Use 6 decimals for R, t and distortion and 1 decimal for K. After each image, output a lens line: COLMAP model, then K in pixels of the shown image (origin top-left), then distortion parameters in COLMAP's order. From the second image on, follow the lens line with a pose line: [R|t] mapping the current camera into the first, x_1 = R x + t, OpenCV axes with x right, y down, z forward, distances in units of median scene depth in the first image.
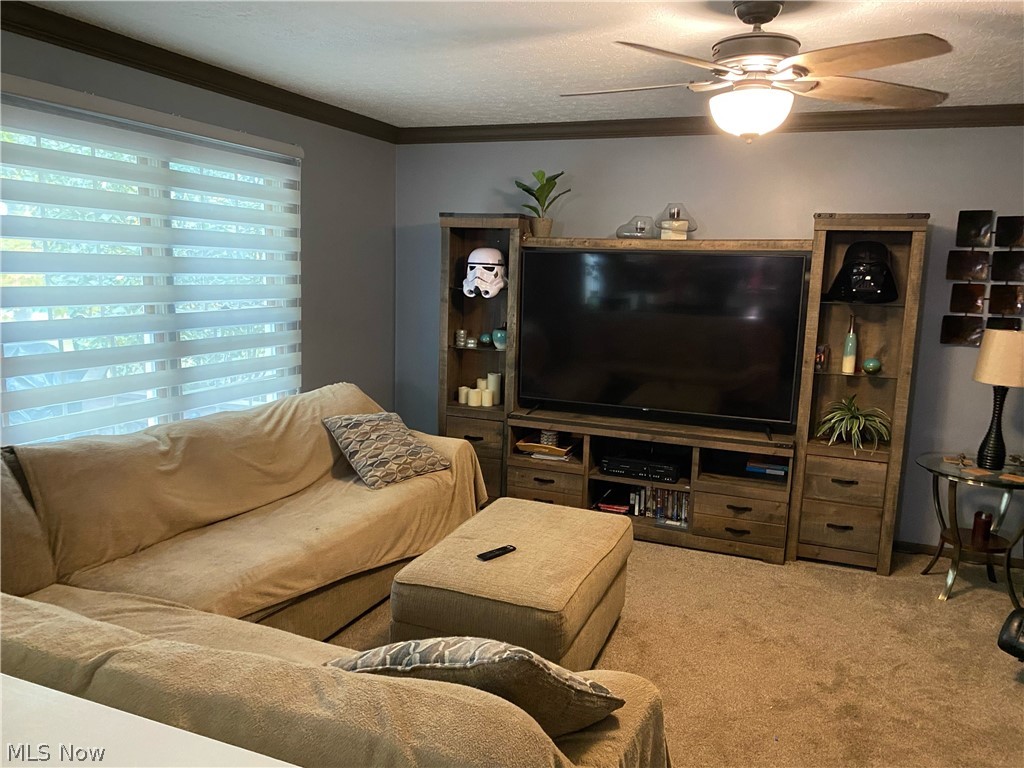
lens RADIAL K [[781.5, 0, 503.6], [0, 781.5, 389.3], [0, 0, 1]] dist [0.037143, -0.034788]
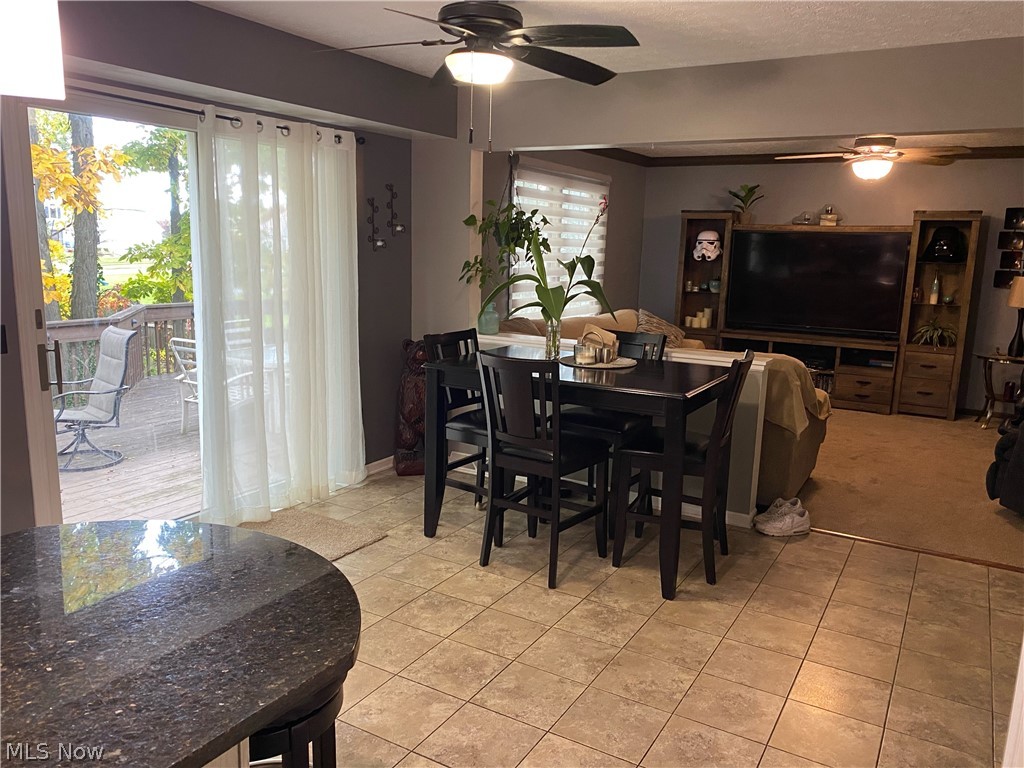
lens RADIAL K [[781.5, 0, 518.1], [0, 781.5, 379.6], [0, 0, 1]] dist [0.037143, -0.034788]
pose [[0.989079, 0.024461, -0.145341, -0.192550], [-0.022298, 0.999615, 0.016490, 0.130571], [0.145688, -0.013069, 0.989244, -0.792834]]
